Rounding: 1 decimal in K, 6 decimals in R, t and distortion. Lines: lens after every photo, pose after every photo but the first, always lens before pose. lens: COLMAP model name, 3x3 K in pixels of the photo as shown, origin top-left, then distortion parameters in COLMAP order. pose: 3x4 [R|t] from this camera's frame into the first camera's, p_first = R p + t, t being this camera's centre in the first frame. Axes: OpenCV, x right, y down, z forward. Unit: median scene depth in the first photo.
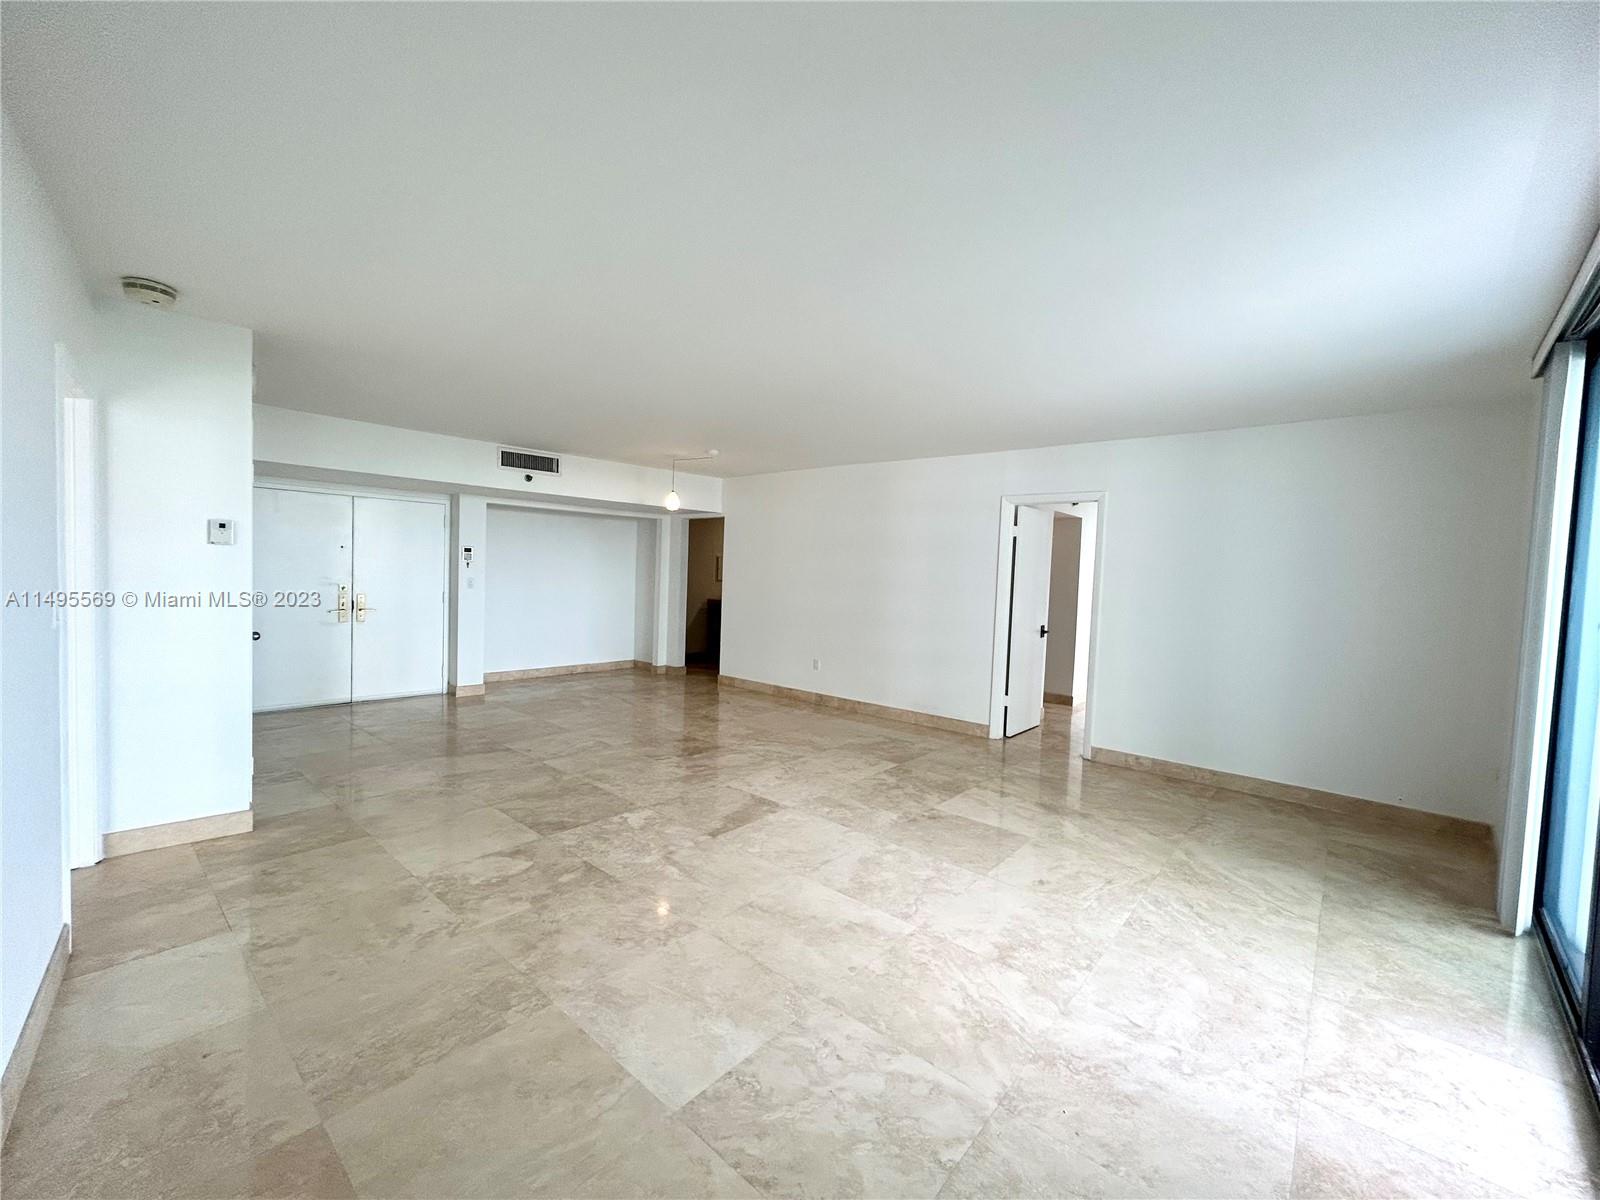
lens RADIAL K [[647.2, 0, 805.3], [0, 647.2, 602.4], [0, 0, 1]] dist [-0.001319, 0.001230]
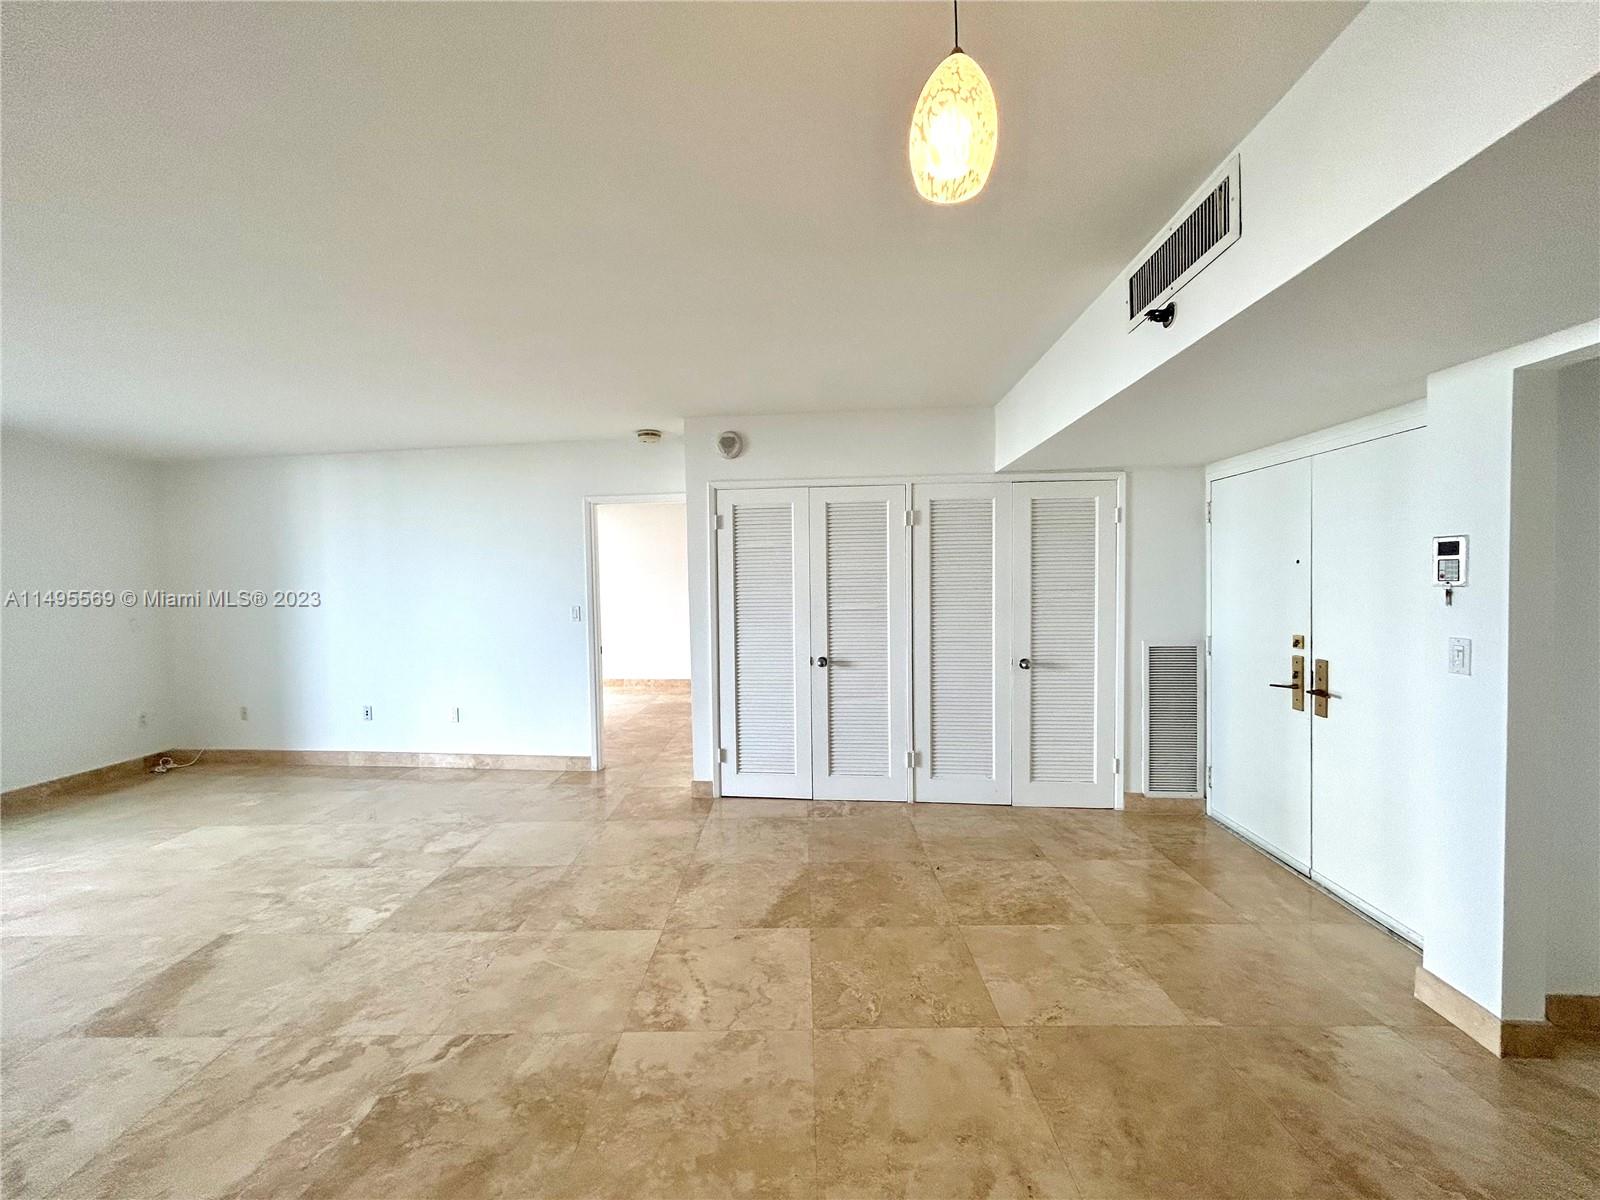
lens RADIAL K [[647.2, 0, 802.6], [0, 647.2, 596.4], [0, 0, 1]] dist [-0.001319, 0.001230]
pose [[-0.763862, -0.002936, -0.645373, -0.136087], [-0.040761, 0.998213, 0.043703, -0.092745], [0.644091, 0.059689, -0.762617, 1.627454]]
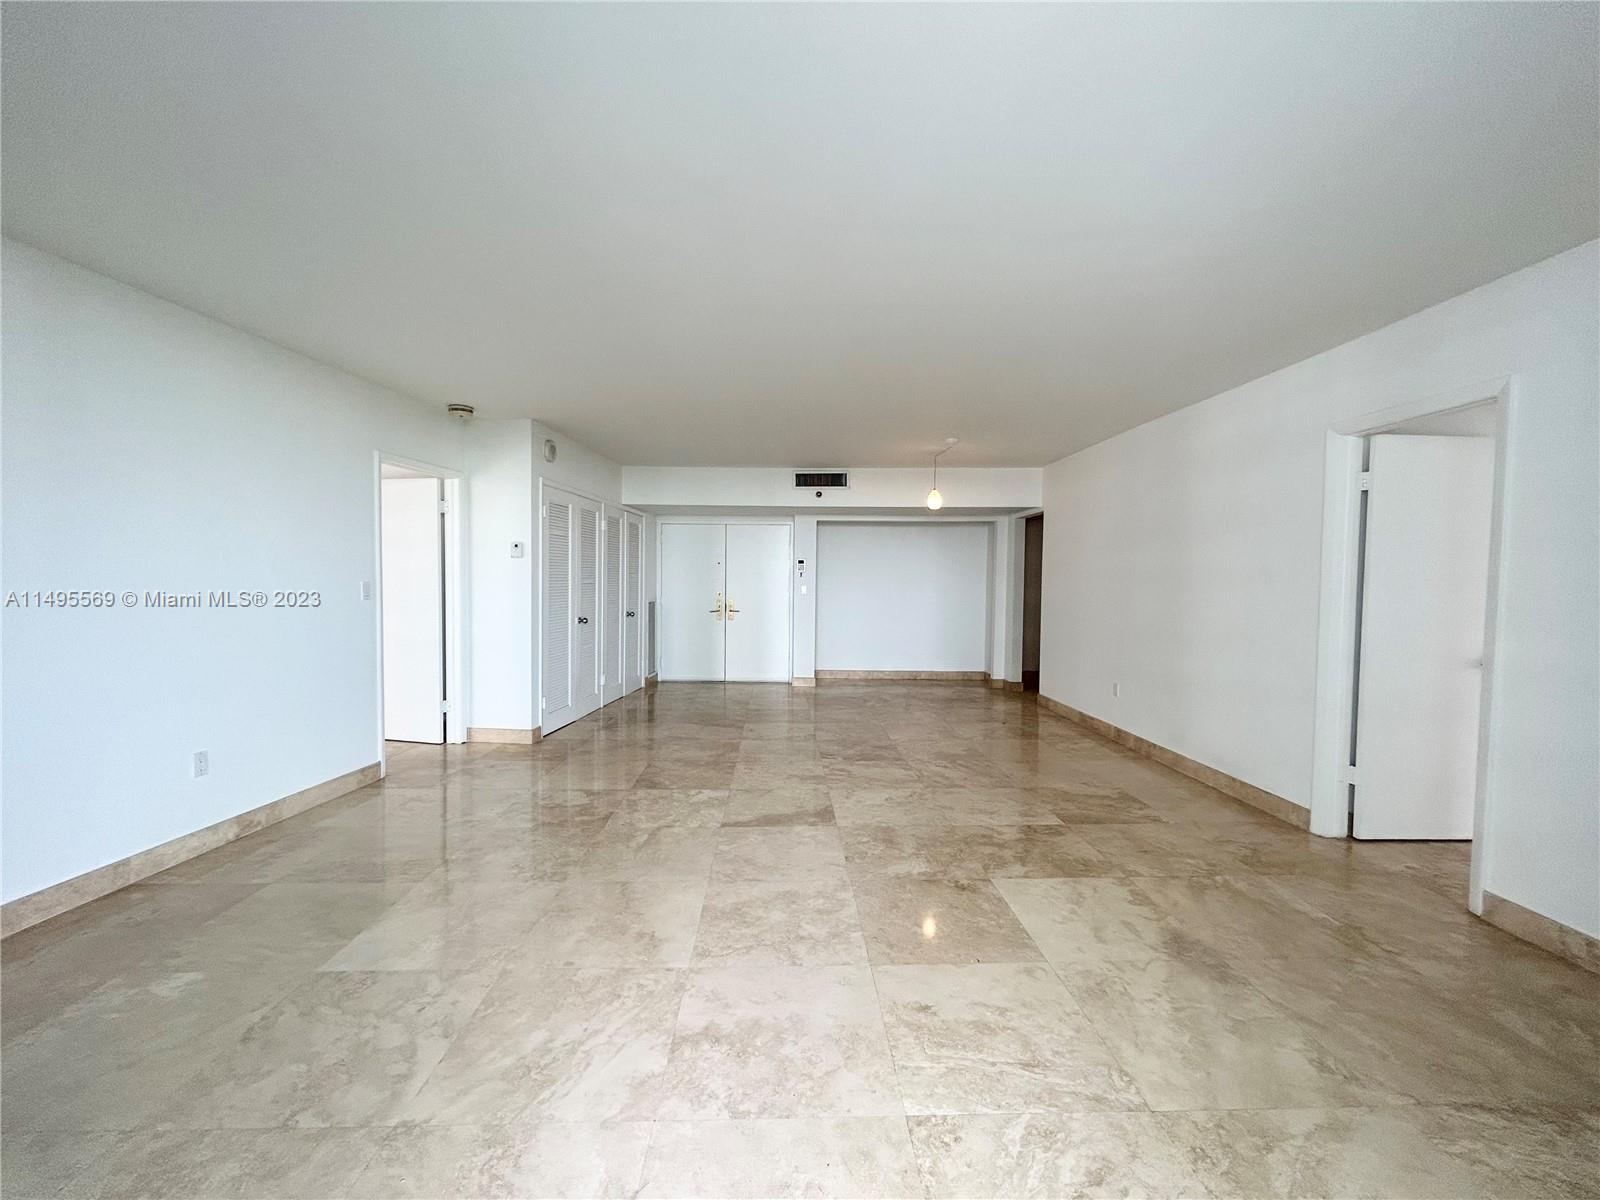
lens RADIAL K [[647.2, 0, 797.3], [0, 647.2, 604.9], [0, 0, 1]] dist [-0.001319, 0.001230]
pose [[0.673553, 0.001398, -0.739137, 0.537819], [-0.021825, 0.999600, -0.017997, 0.028636], [0.738816, 0.028254, 0.673314, 0.322874]]
